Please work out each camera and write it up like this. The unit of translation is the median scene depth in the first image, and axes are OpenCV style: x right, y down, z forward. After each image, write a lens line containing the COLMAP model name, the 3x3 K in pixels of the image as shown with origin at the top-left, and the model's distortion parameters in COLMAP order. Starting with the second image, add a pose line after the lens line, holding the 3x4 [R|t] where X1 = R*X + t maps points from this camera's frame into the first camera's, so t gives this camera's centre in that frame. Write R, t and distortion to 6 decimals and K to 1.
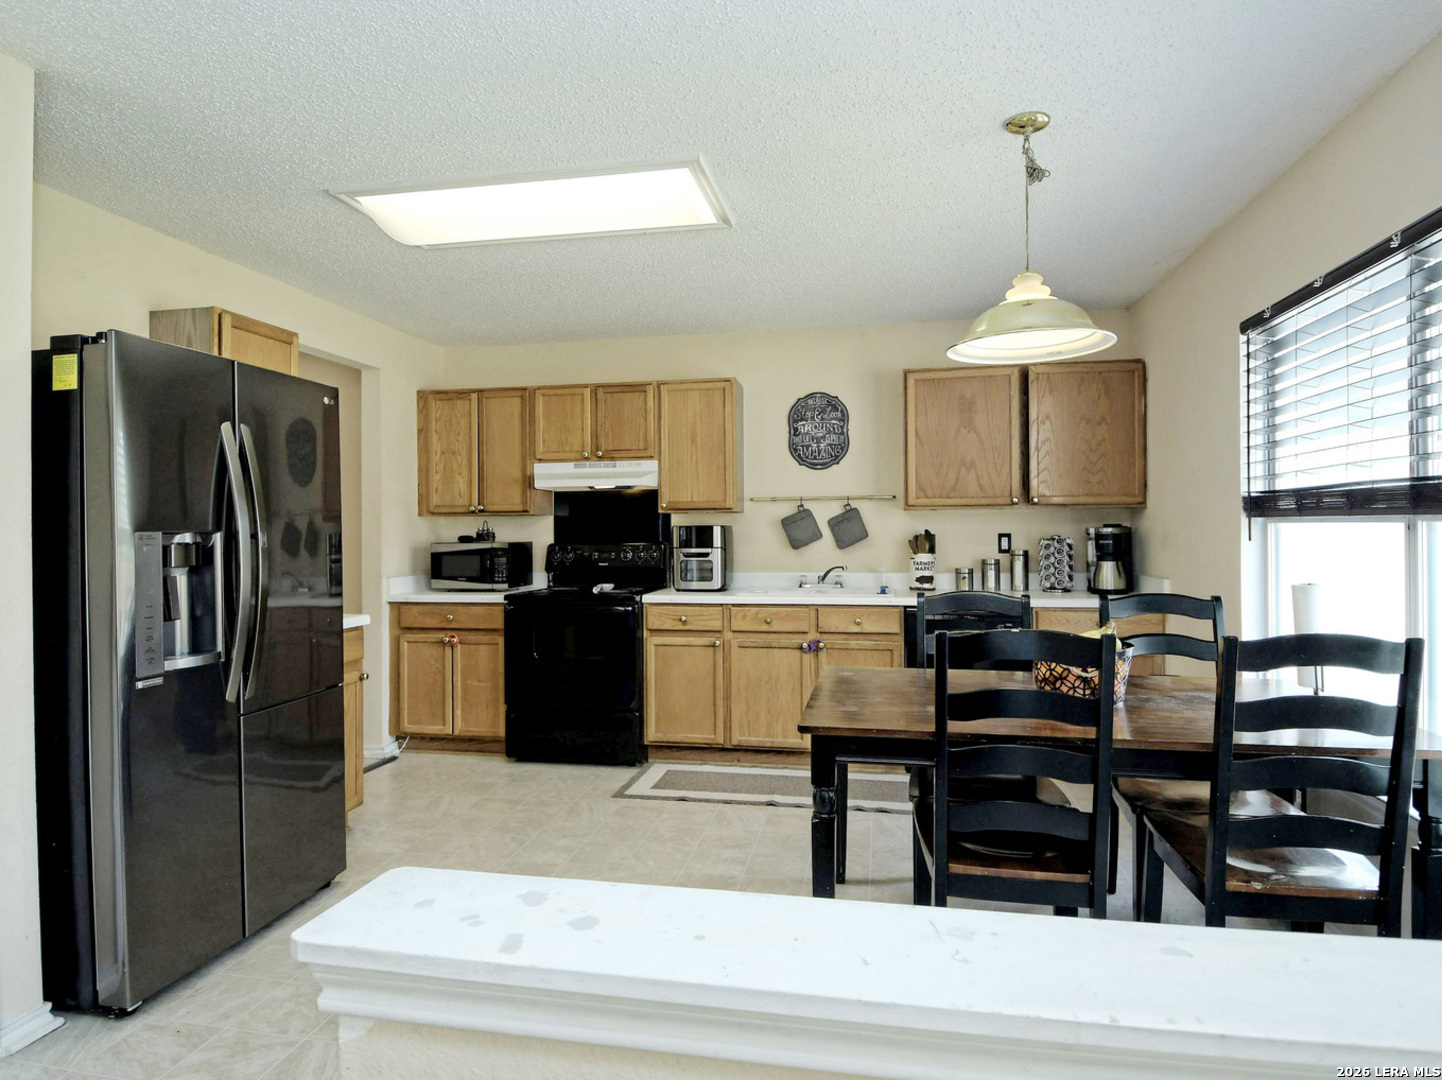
lens RADIAL K [[818.9, 0, 726.9], [0, 818.9, 530.2], [0, 0, 1]] dist [0.021938, -0.039227]
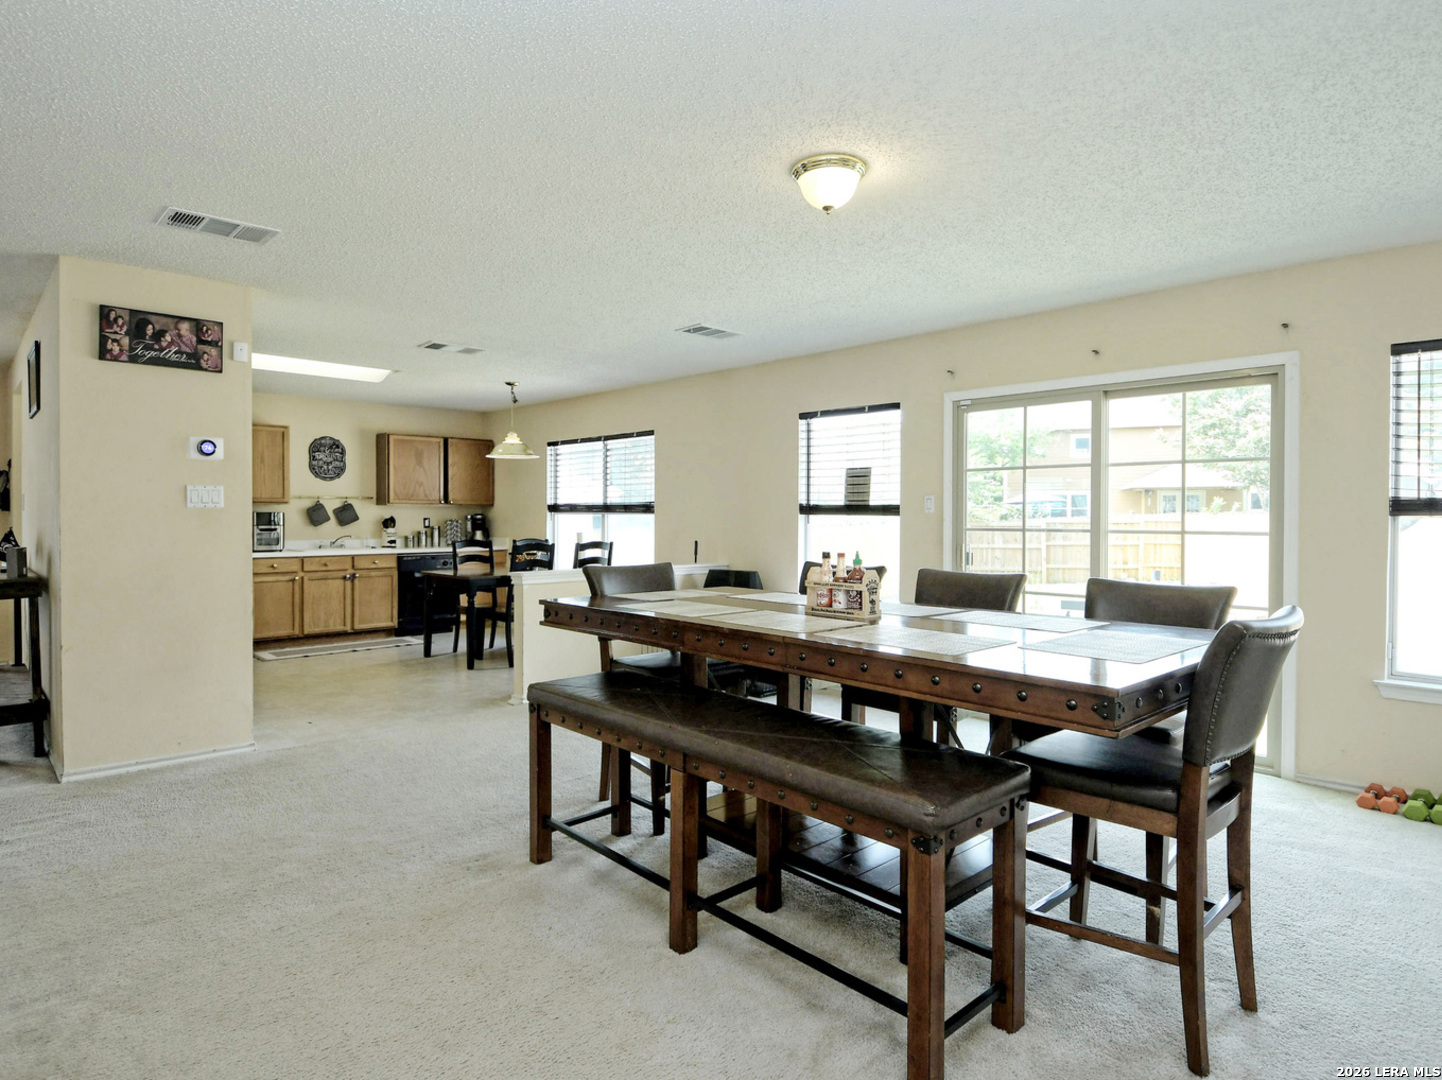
lens RADIAL K [[859.2, 0, 719.1], [0, 859.2, 476.8], [0, 0, 1]] dist [0.037952, 0.000355]
pose [[0.590131, 0.044846, 0.806061, -0.946271], [-0.009161, 0.998764, -0.048860, 0.000089], [-0.807256, 0.021449, 0.589812, -0.817095]]
